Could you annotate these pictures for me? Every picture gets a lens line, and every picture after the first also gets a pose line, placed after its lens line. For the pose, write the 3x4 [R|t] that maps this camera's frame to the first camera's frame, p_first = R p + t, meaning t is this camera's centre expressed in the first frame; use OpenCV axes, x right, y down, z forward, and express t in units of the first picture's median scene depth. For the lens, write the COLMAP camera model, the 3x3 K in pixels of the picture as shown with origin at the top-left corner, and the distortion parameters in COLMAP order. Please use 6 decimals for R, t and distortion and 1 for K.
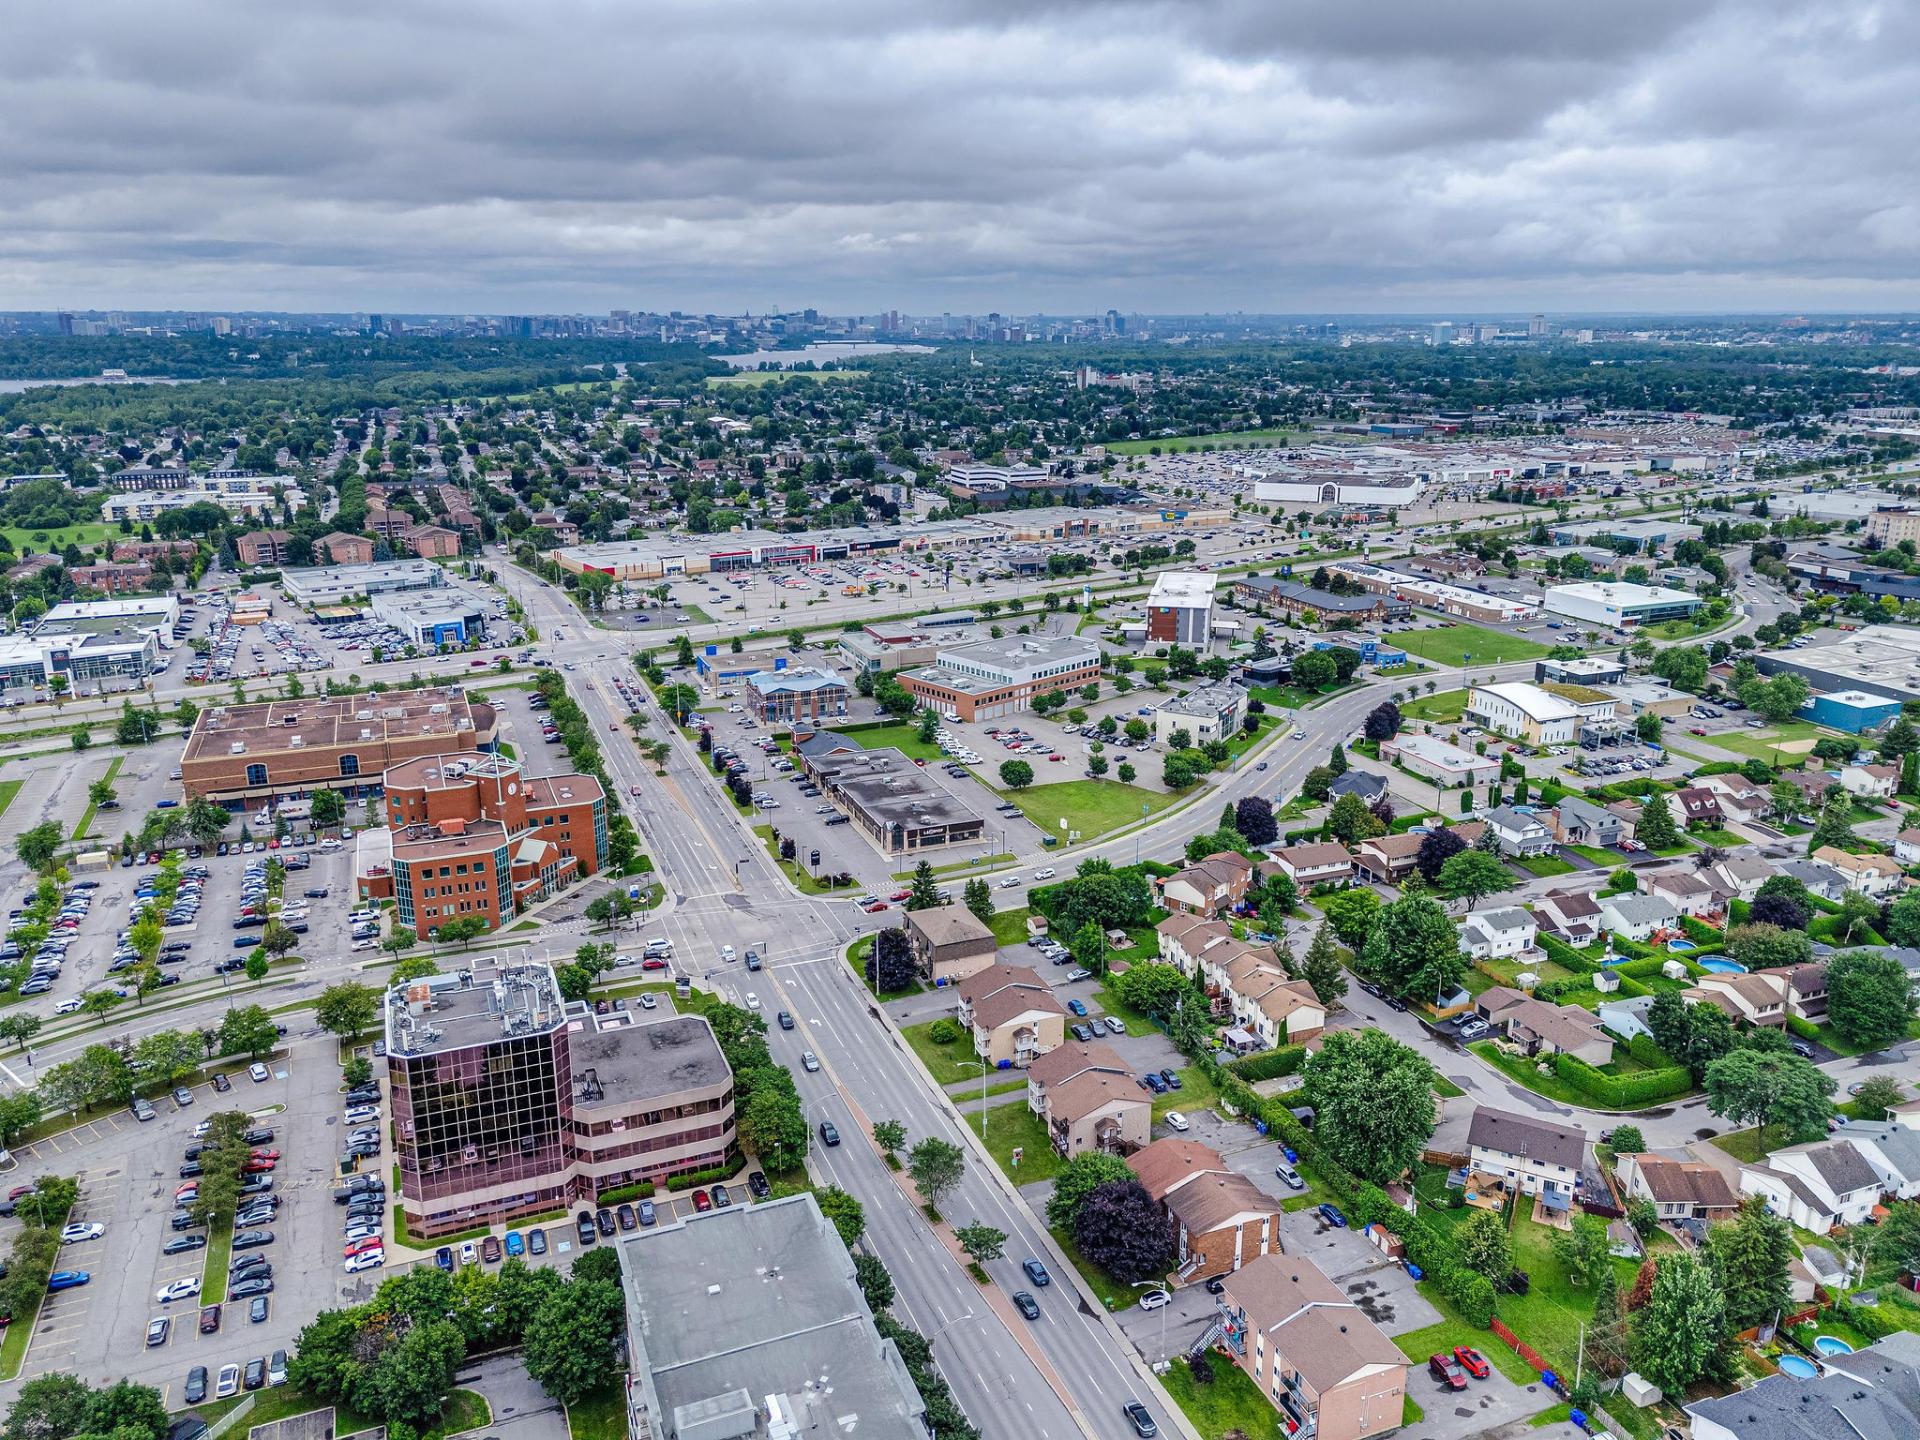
lens RADIAL K [[1409.8, 0, 961.7], [0, 1409.8, 726.4], [0, 0, 1]] dist [0.072689, -0.063304]
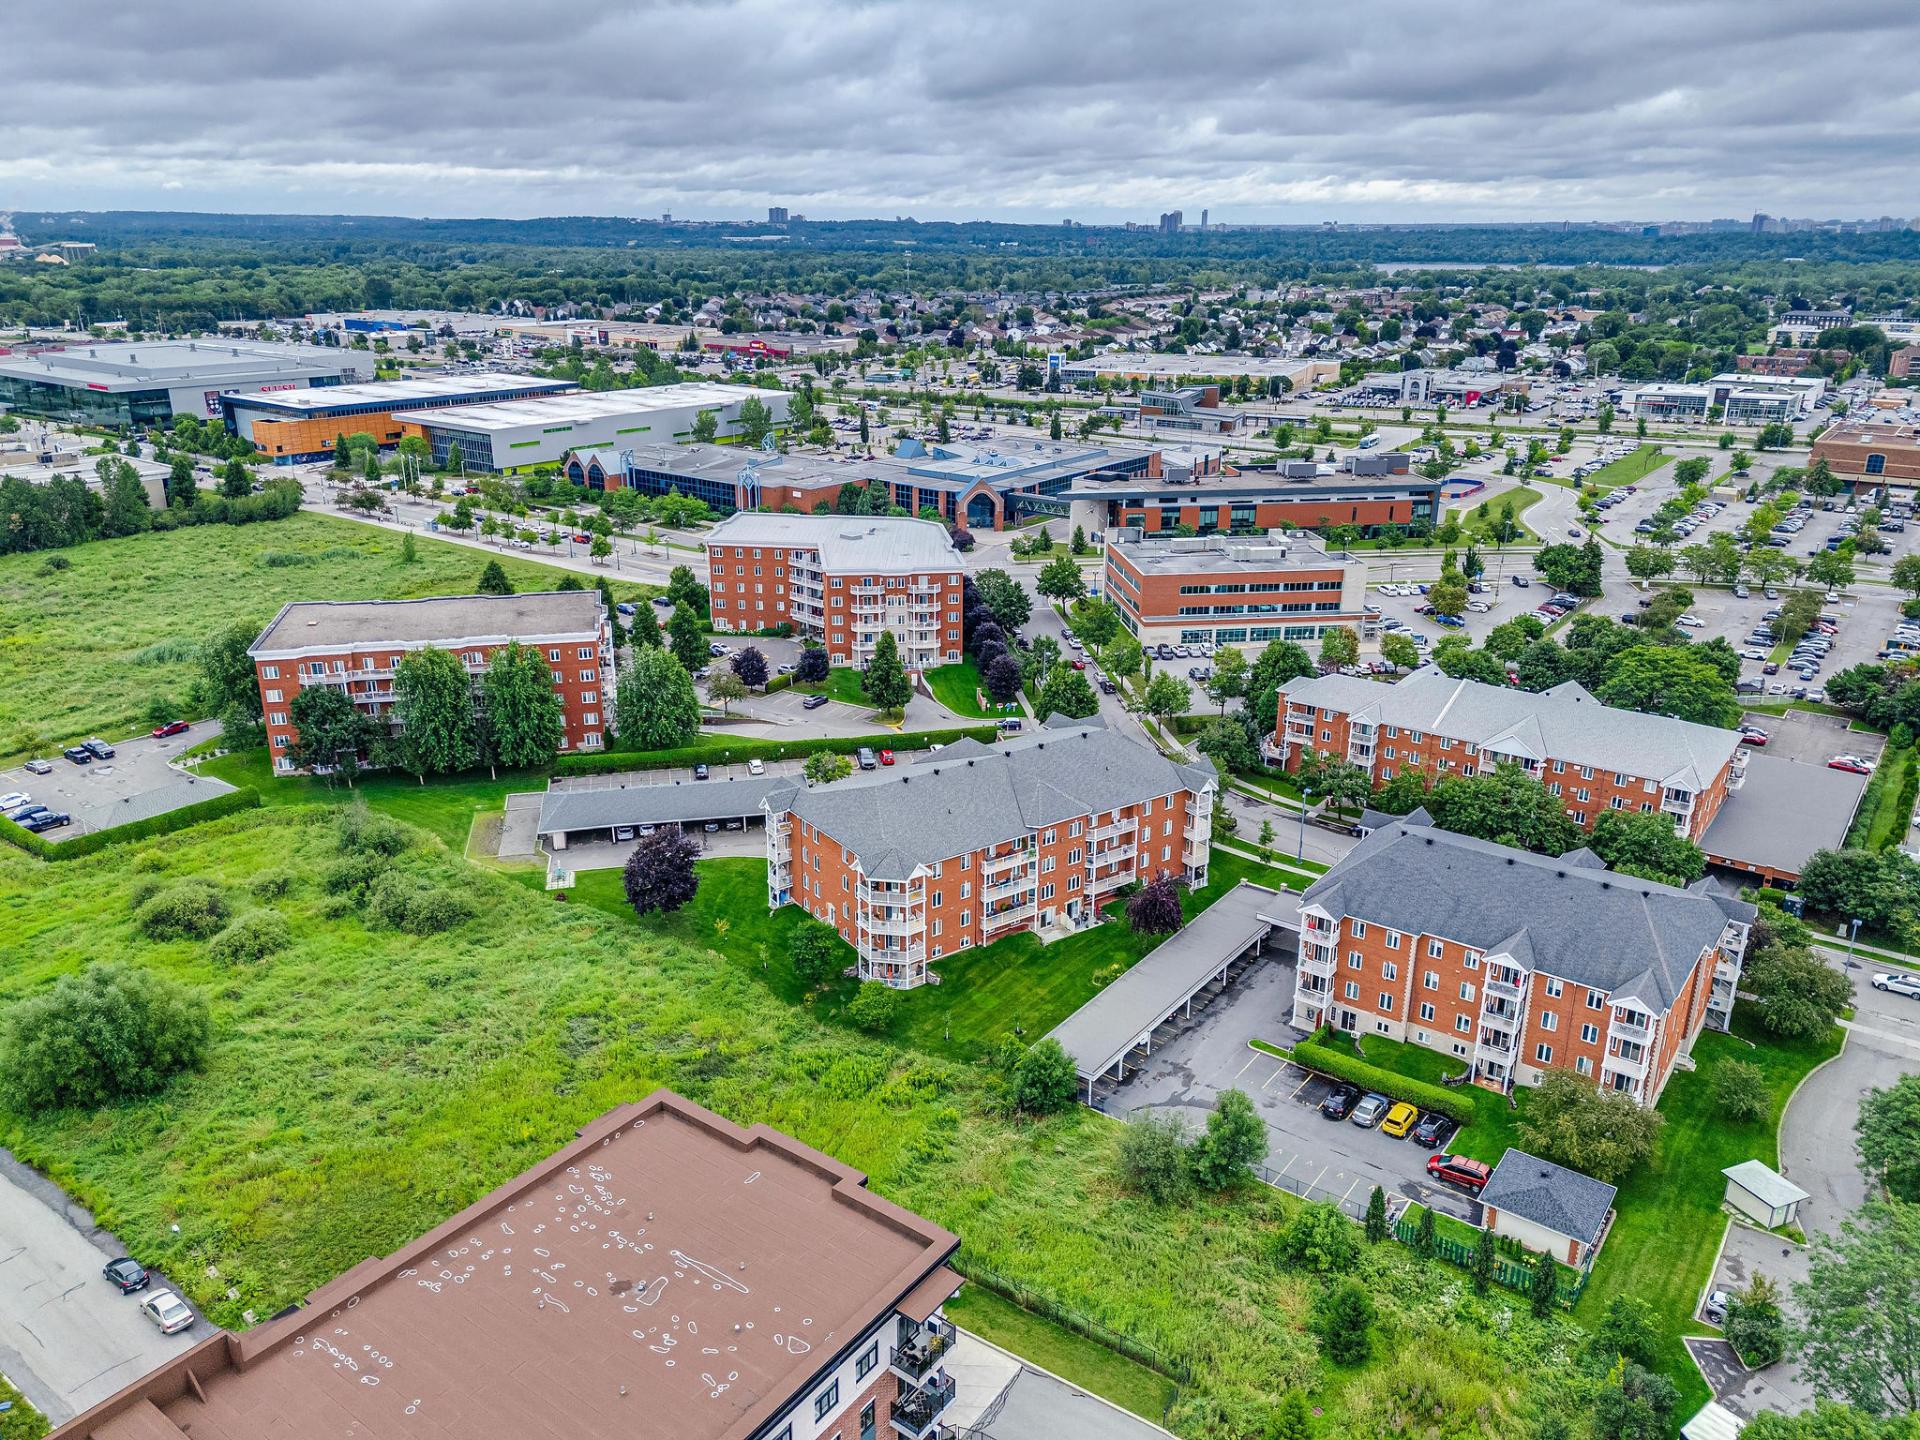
lens RADIAL K [[1409.8, 0, 963.1], [0, 1409.8, 714.4], [0, 0, 1]] dist [0.072689, -0.063304]
pose [[0.522629, 0.283104, -0.804184, 0.057311], [-0.245007, 0.953341, 0.176387, 0.110252], [0.816597, 0.104845, 0.567606, -0.121790]]
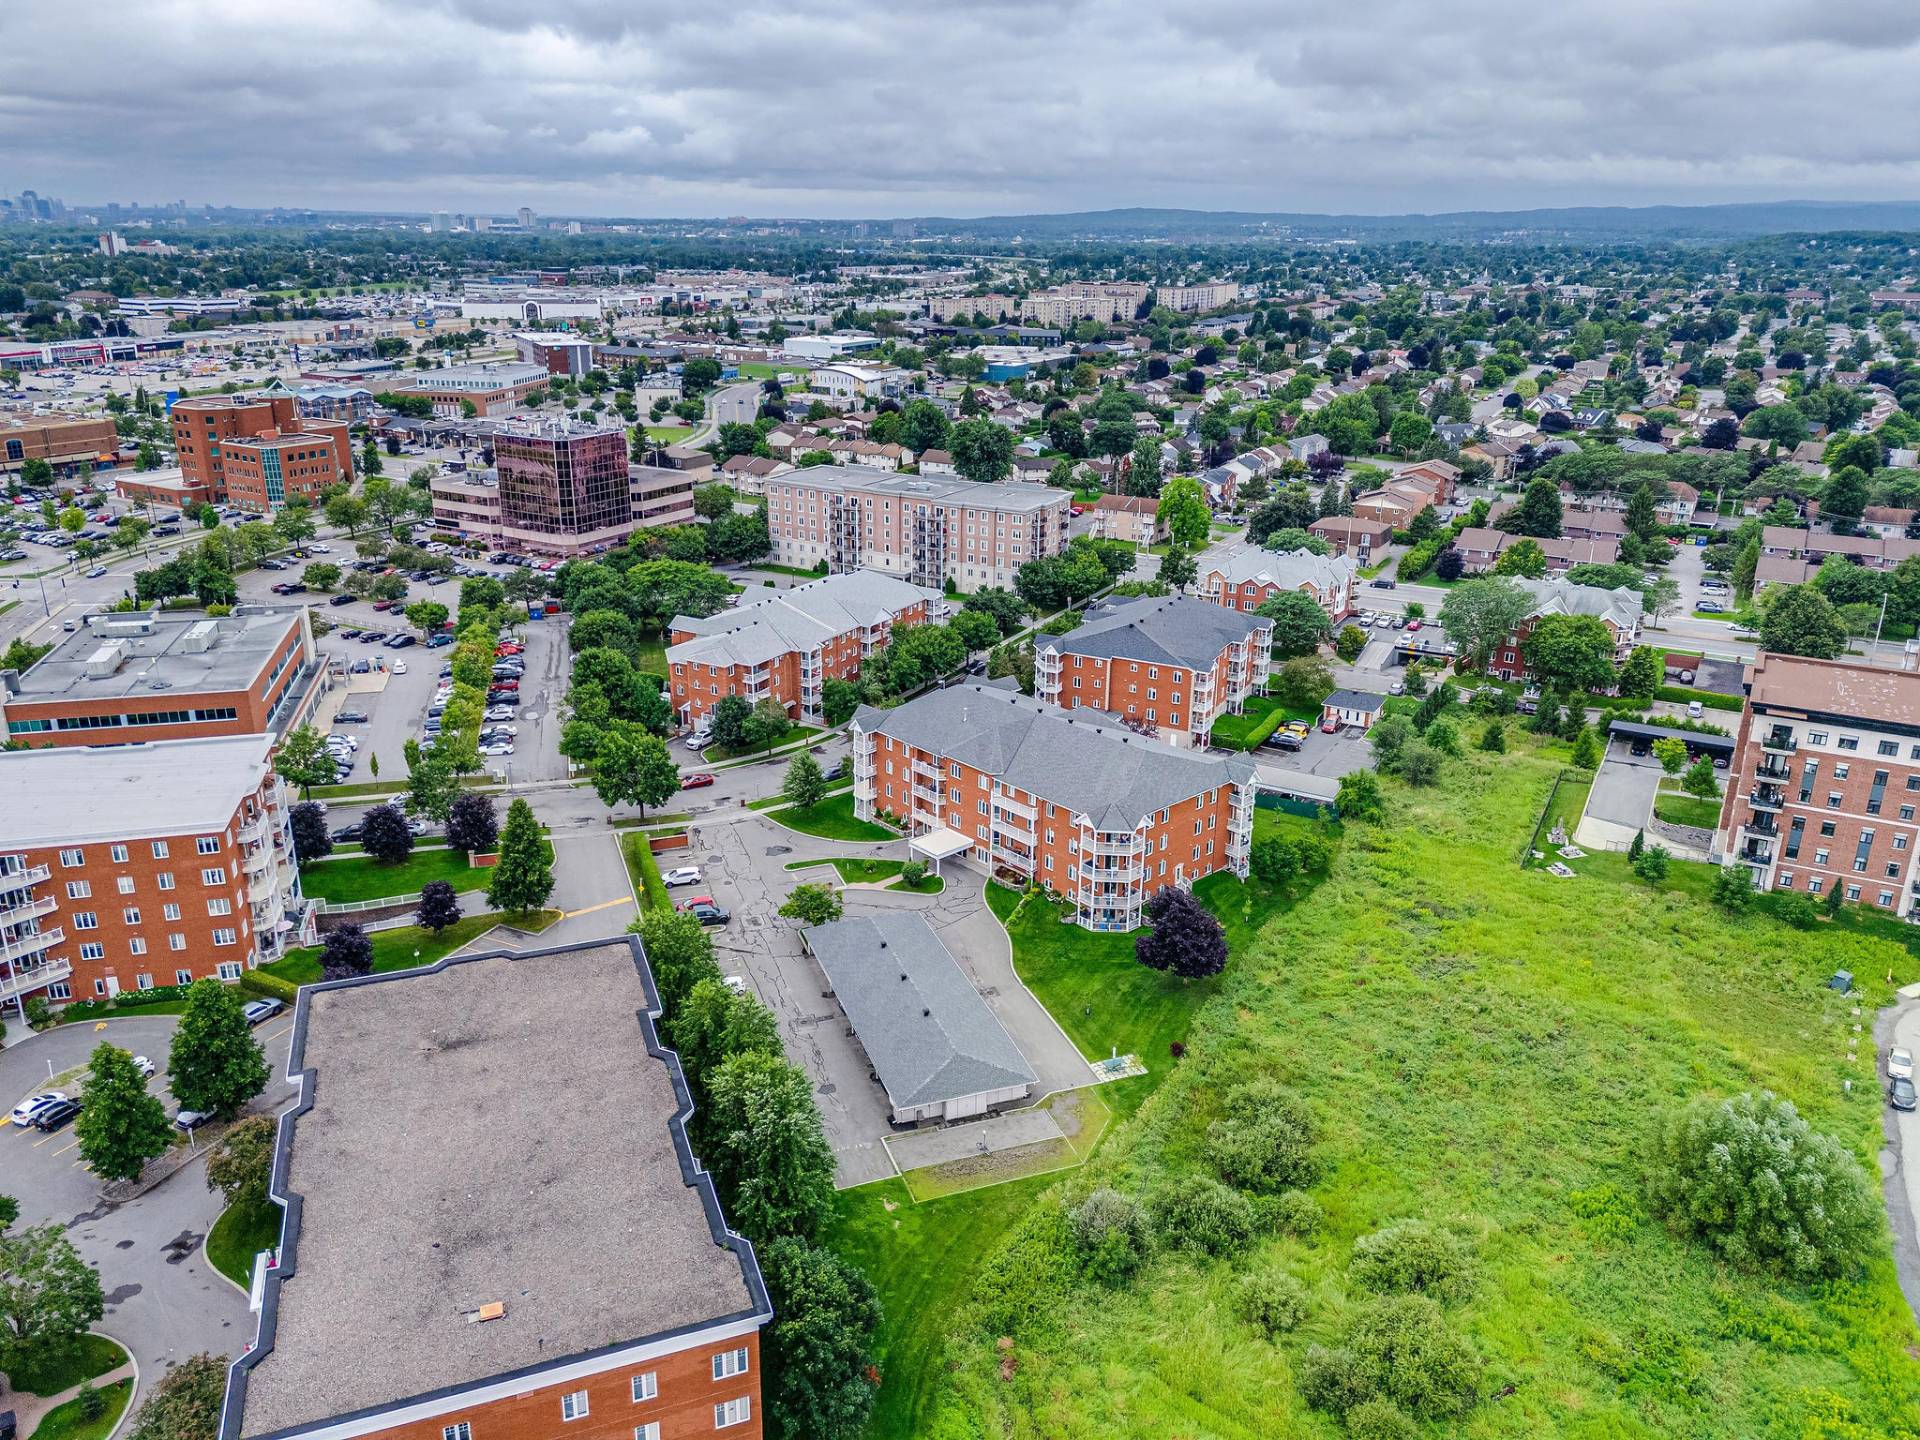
lens RADIAL K [[1409.8, 0, 957.2], [0, 1409.8, 725.4], [0, 0, 1]] dist [0.072689, -0.063304]
pose [[0.783423, -0.199541, 0.588584, -0.311835], [0.163699, 0.979866, 0.114304, 0.127996], [-0.599542, 0.006802, 0.800314, -0.180771]]
